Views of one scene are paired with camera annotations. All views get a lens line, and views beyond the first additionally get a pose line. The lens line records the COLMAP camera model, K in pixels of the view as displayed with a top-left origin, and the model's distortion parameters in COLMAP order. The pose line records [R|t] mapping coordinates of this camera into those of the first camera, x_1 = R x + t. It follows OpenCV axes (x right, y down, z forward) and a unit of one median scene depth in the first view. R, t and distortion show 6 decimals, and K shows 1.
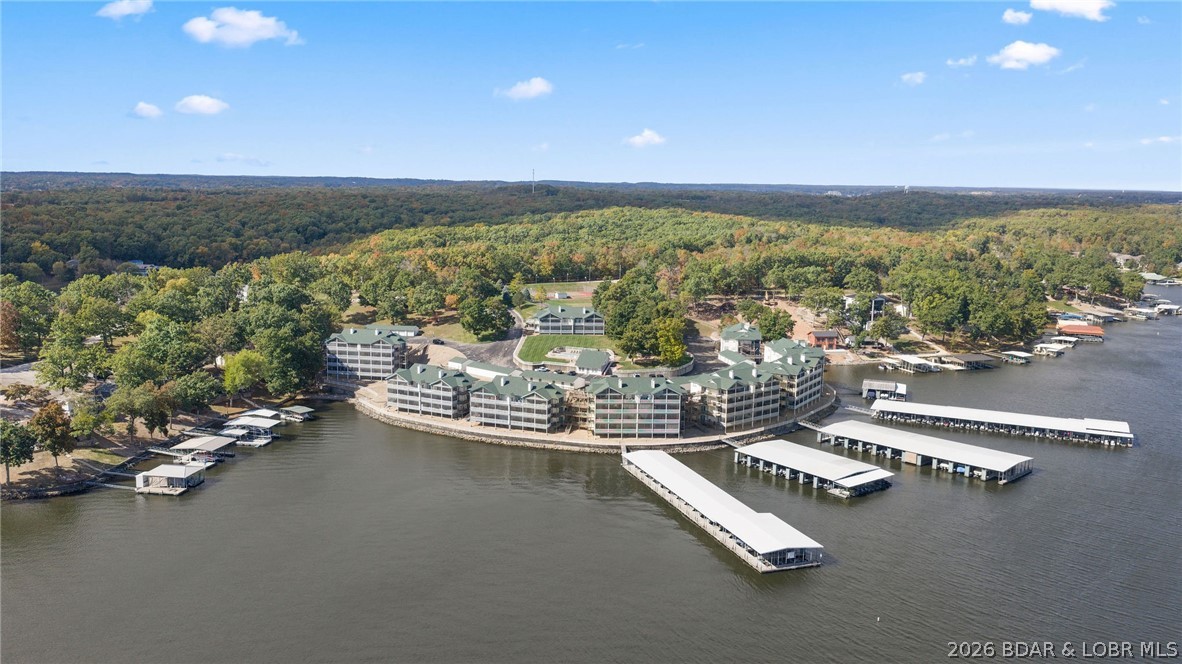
lens RADIAL K [[990.0, 0, 591.1], [0, 990.0, 331.6], [0, 0, 1]] dist [0.017695, -0.041408]
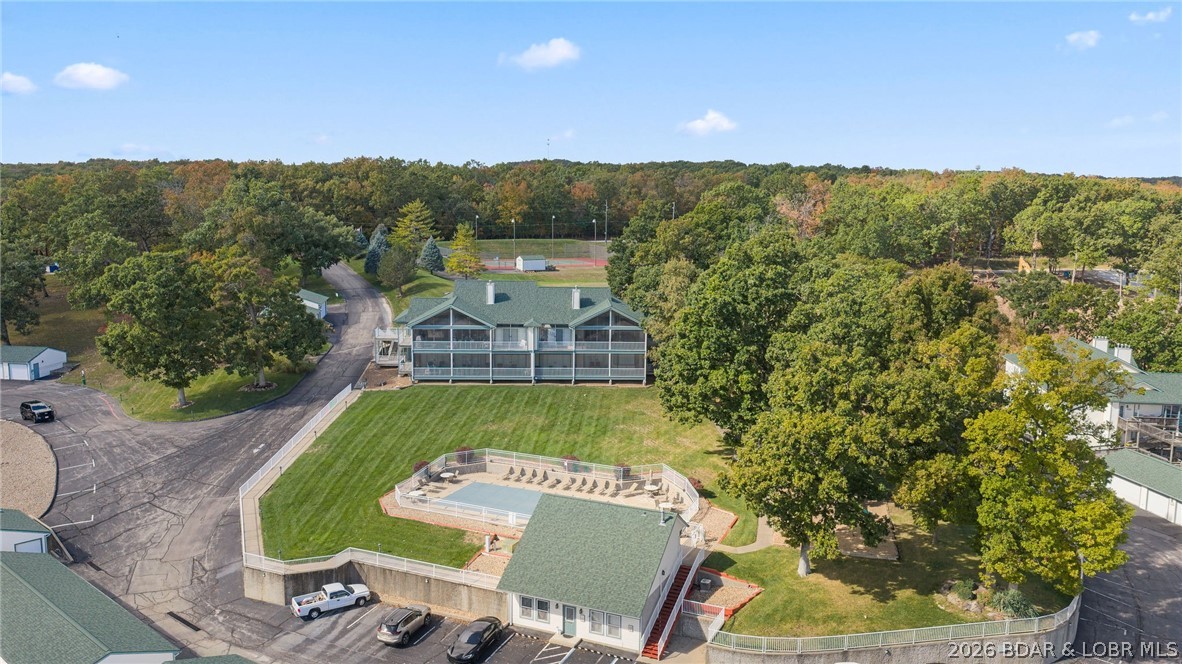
lens RADIAL K [[990.0, 0, 590.1], [0, 990.0, 331.7], [0, 0, 1]] dist [0.017695, -0.041408]
pose [[0.999572, 0.002280, -0.029178, 0.005363], [-0.002170, 0.999990, 0.003782, -0.012886], [0.029186, -0.003717, 0.999567, 0.725111]]
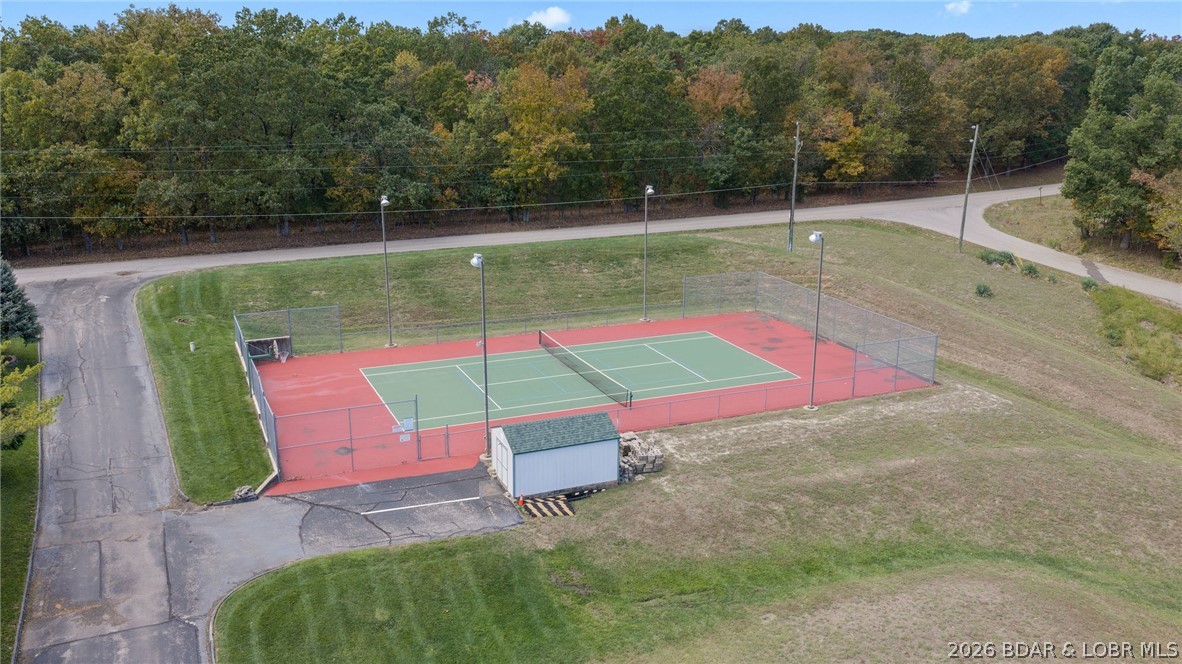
lens RADIAL K [[990.0, 0, 590.9], [0, 990.0, 332.9], [0, 0, 1]] dist [0.017695, -0.041408]
pose [[0.993291, 0.023303, -0.113273, -0.018570], [-0.009245, 0.992354, 0.123077, -0.068636], [0.115275, -0.121204, 0.985911, 1.089428]]
